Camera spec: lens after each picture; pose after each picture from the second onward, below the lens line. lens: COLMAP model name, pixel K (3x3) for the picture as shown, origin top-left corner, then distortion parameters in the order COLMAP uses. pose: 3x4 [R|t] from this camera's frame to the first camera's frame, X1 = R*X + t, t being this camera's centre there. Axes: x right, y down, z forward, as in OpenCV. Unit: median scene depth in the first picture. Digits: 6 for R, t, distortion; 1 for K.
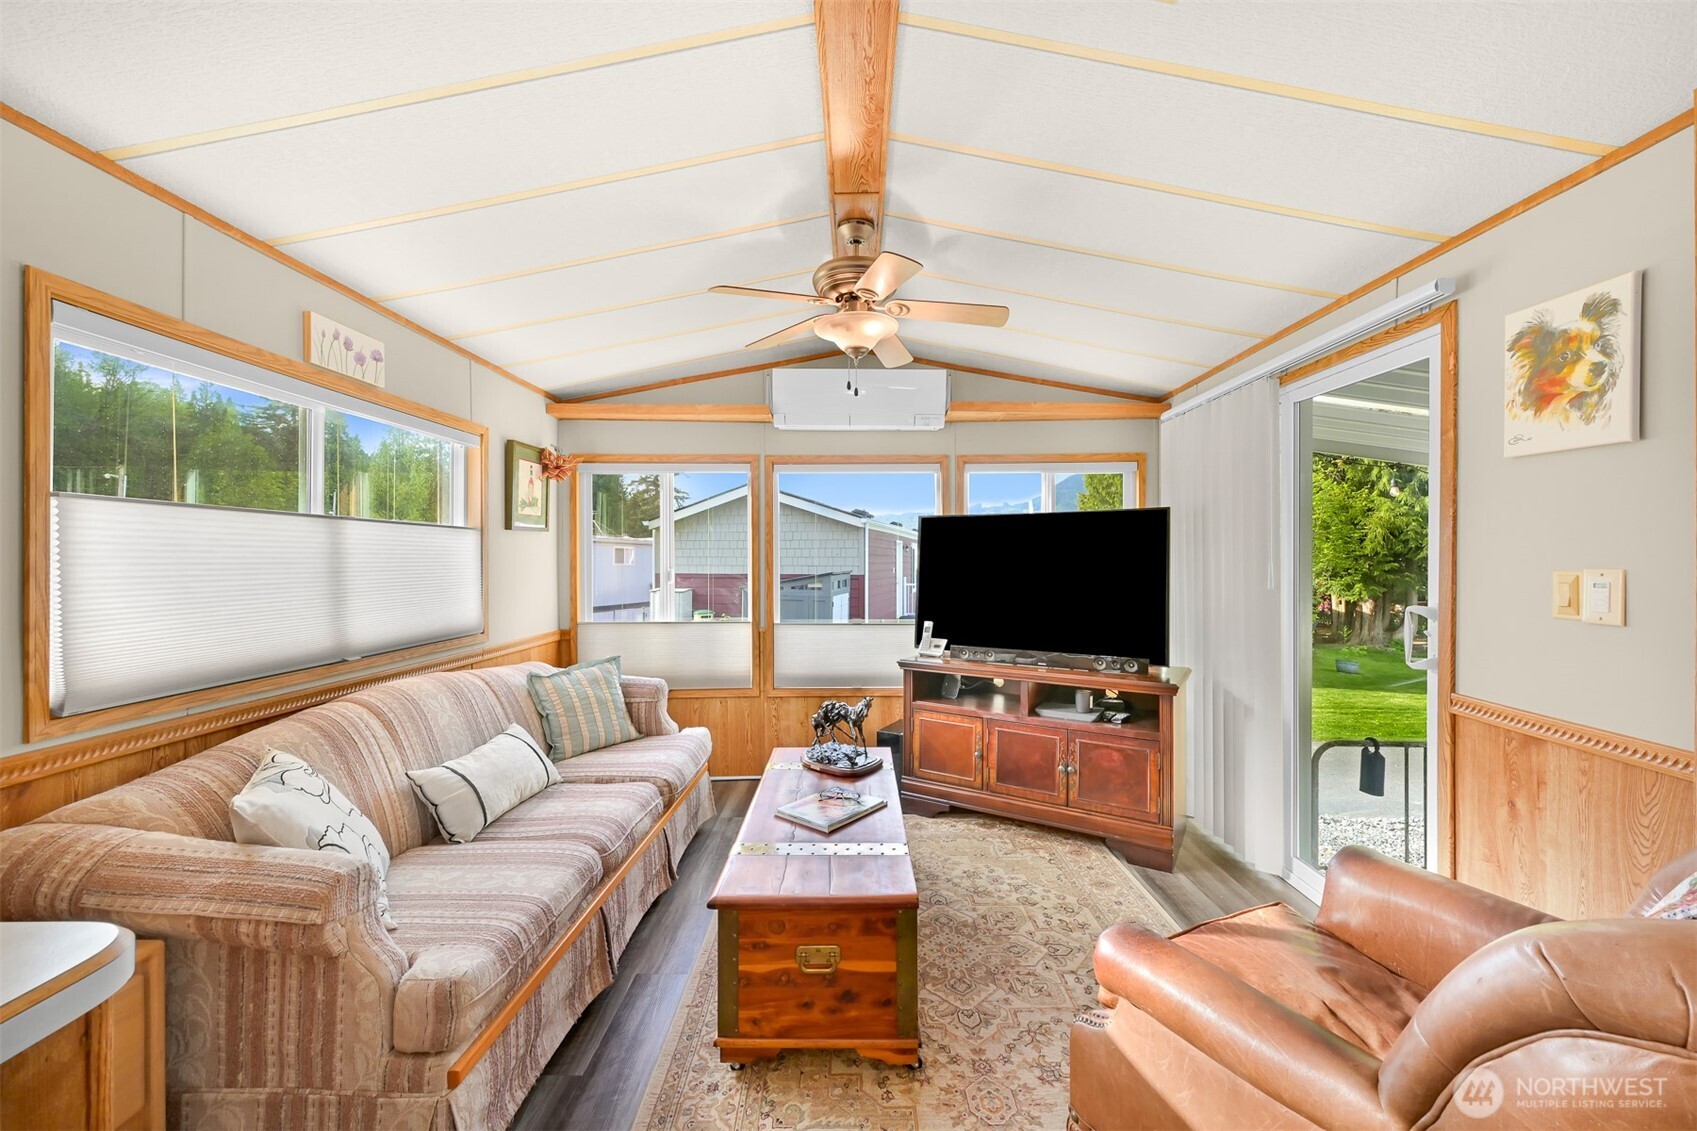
lens RADIAL K [[677.2, 0, 861.8], [0, 677.2, 552.7], [0, 0, 1]] dist [-0.002075, 0.001218]
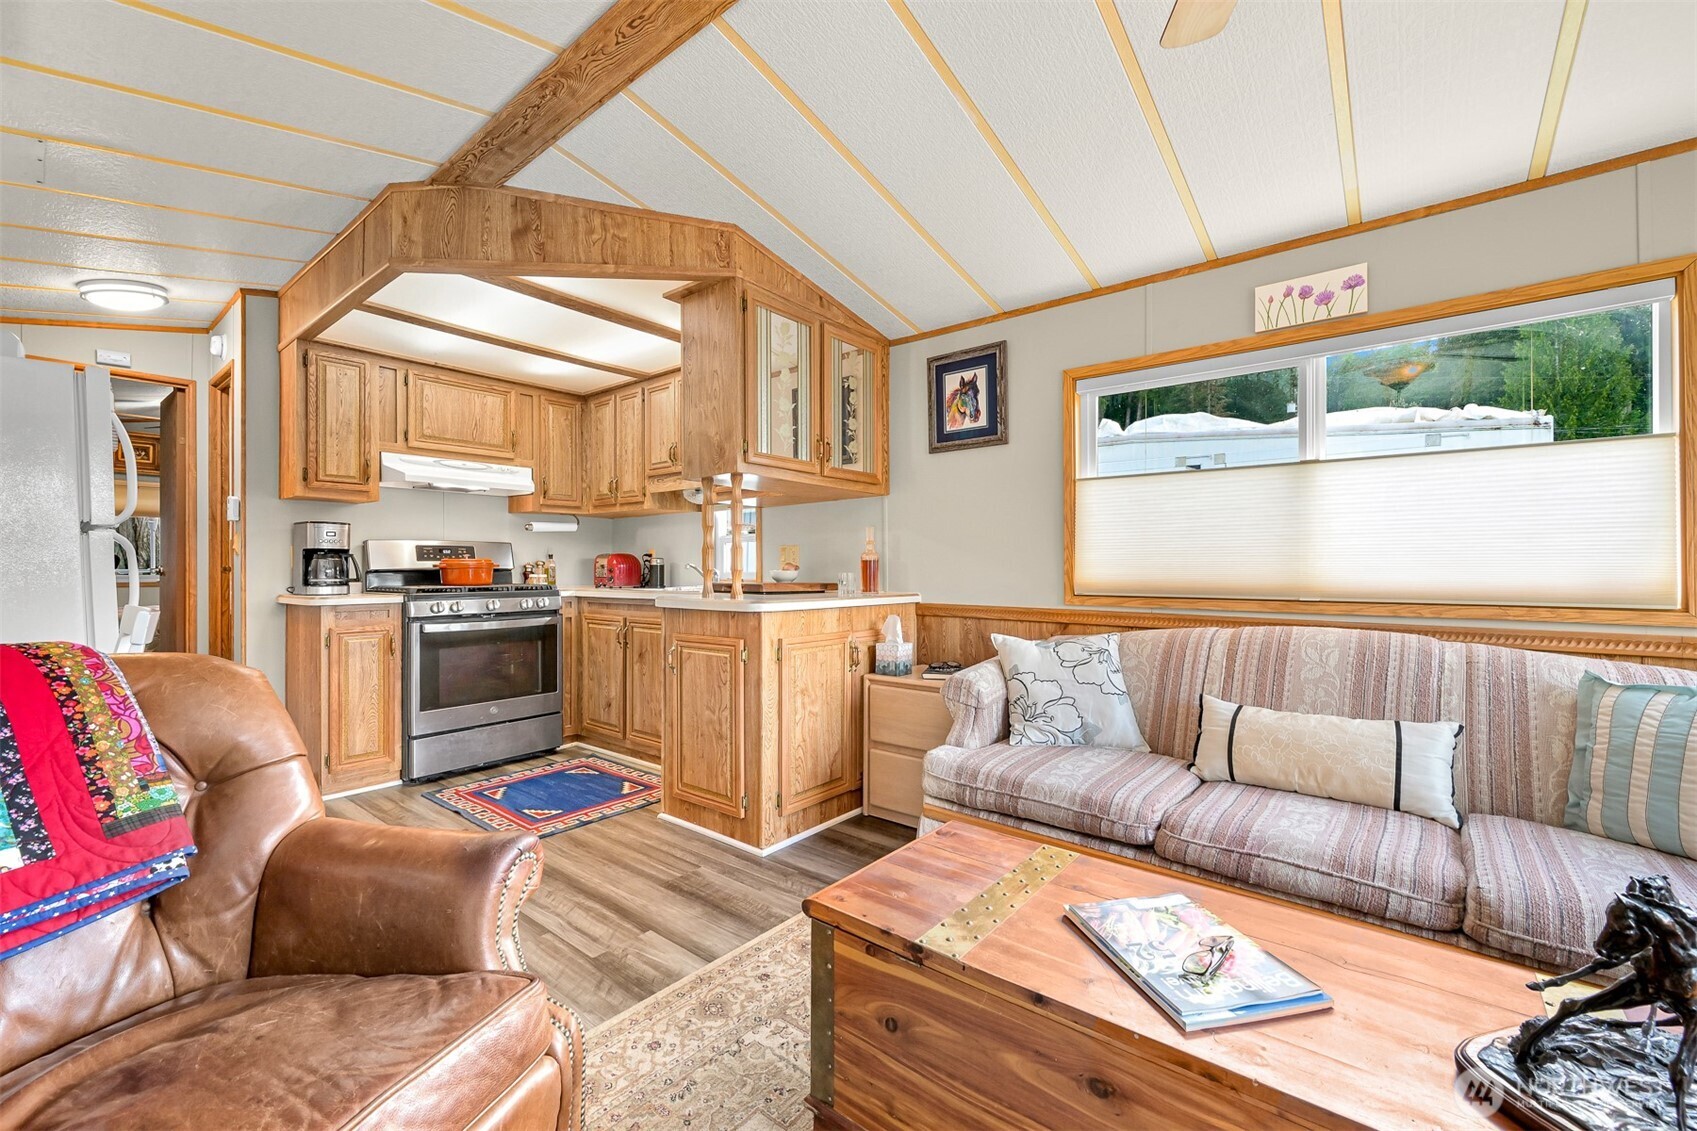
lens RADIAL K [[677.2, 0, 849.0], [0, 677.2, 565.4], [0, 0, 1]] dist [-0.002075, 0.001218]
pose [[-0.631379, 0.000842, -0.775474, 0.445331], [0.007689, 0.999957, -0.005175, 0.102970], [0.775436, -0.009230, -0.631358, 1.080961]]
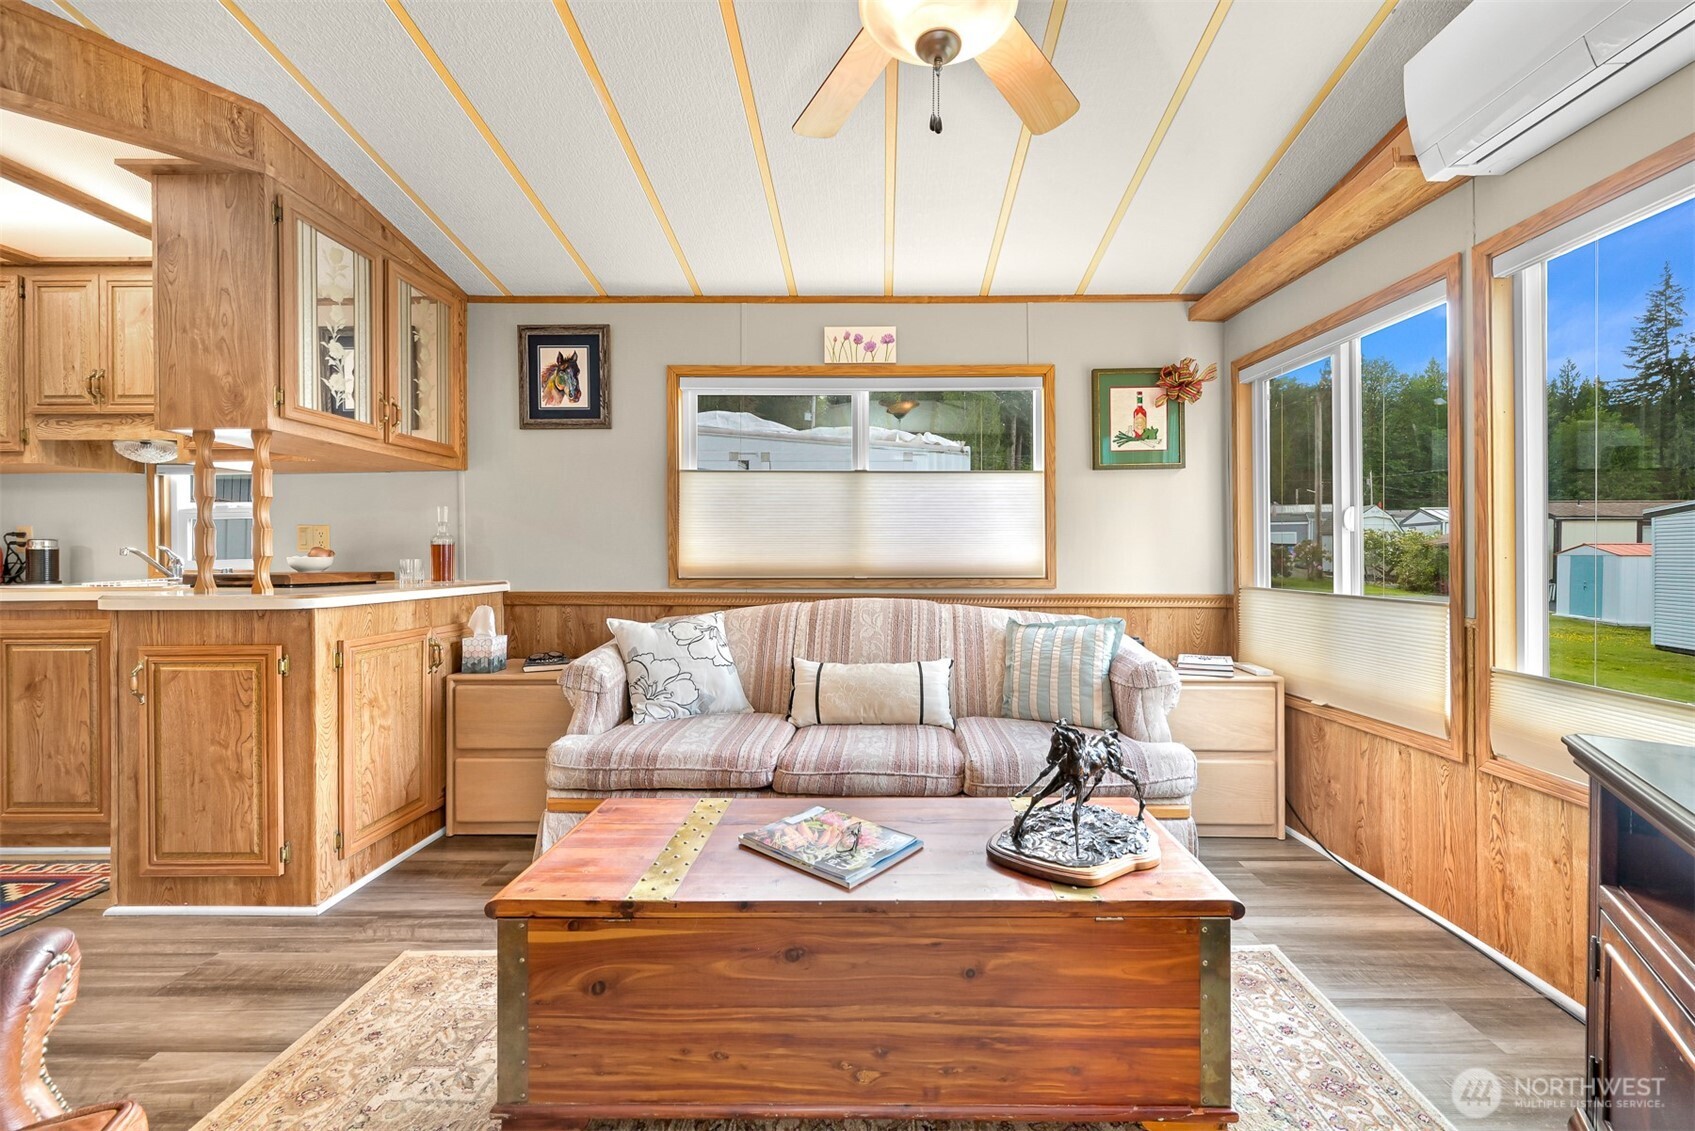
lens RADIAL K [[676.4, 0, 881.8], [0, 676.4, 553.8], [0, 0, 1]] dist [-0.002075, 0.001218]
pose [[-0.007542, 0.004868, -0.999960, 0.551238], [0.008360, 0.999954, 0.004805, 0.102690], [0.999937, -0.008323, -0.007583, 1.017510]]
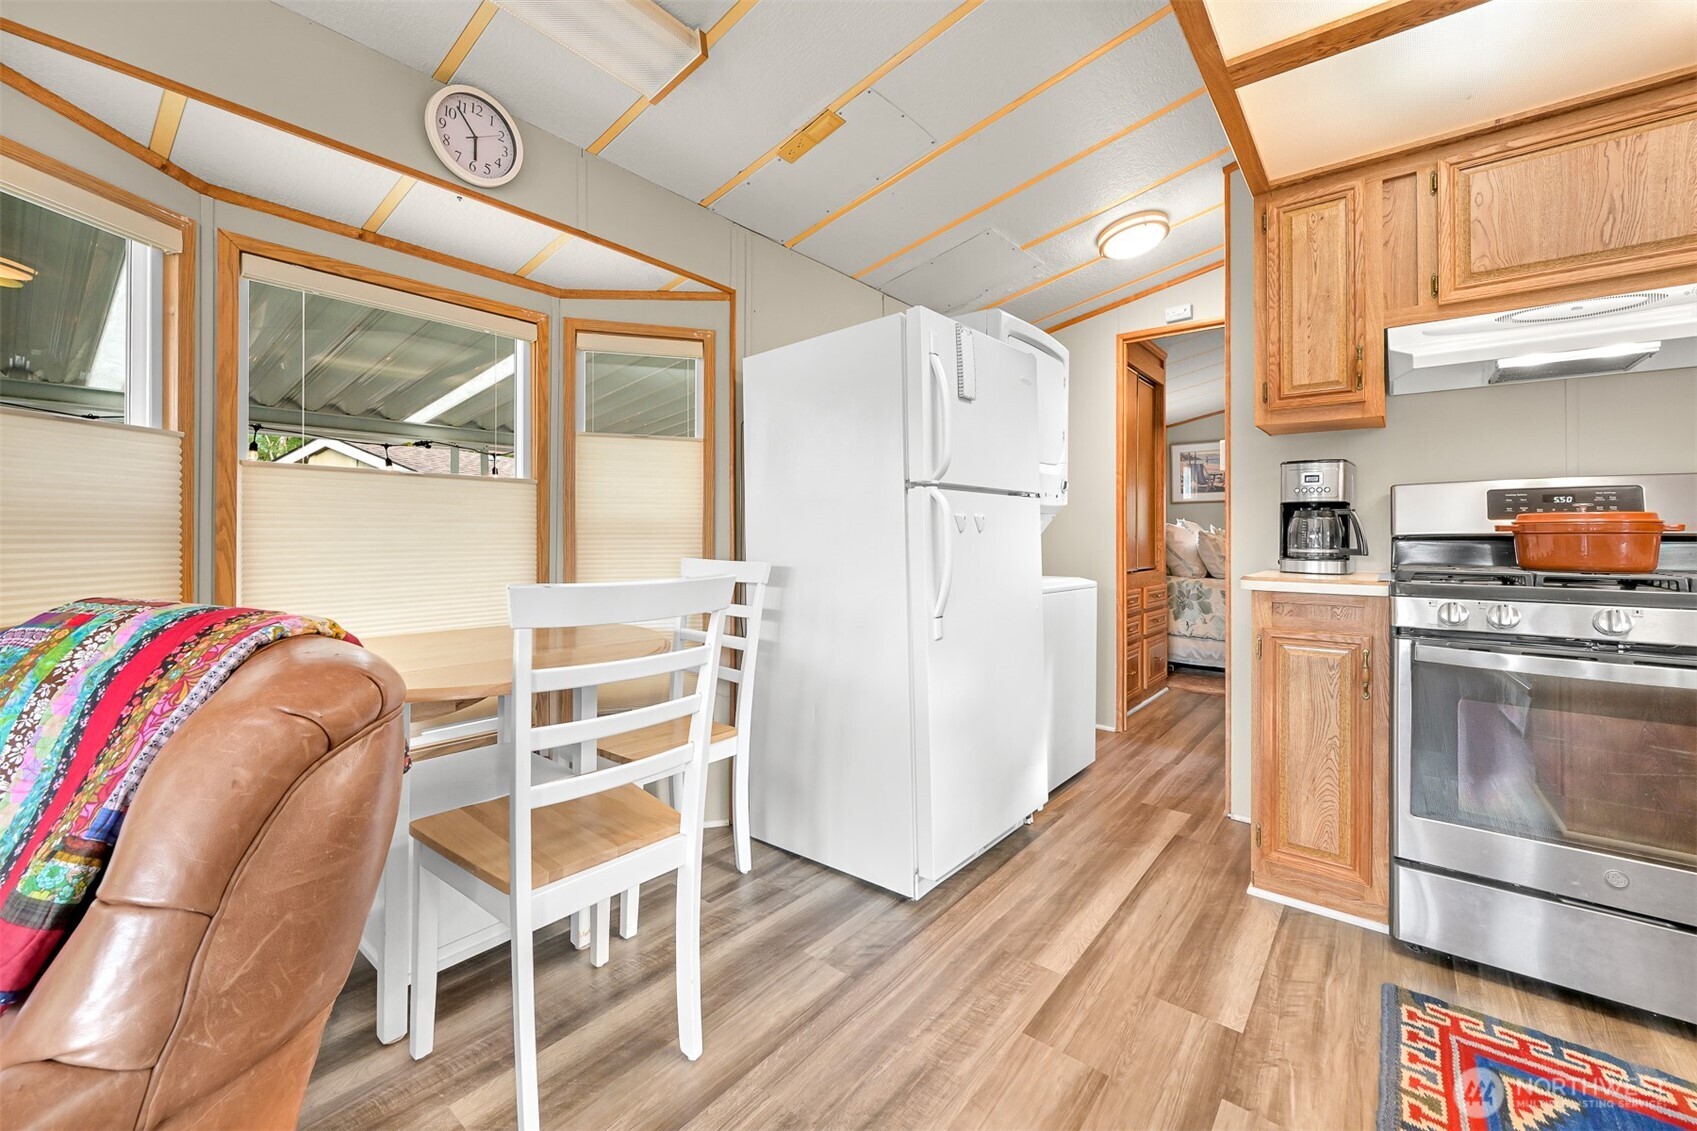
lens RADIAL K [[677.2, 0, 857.7], [0, 677.2, 527.6], [0, 0, 1]] dist [-0.002075, 0.001218]
pose [[-0.774360, 0.000762, 0.632744, -0.091544], [-0.008162, 0.999904, -0.011193, 0.102500], [-0.632692, -0.013832, -0.774280, 0.411168]]
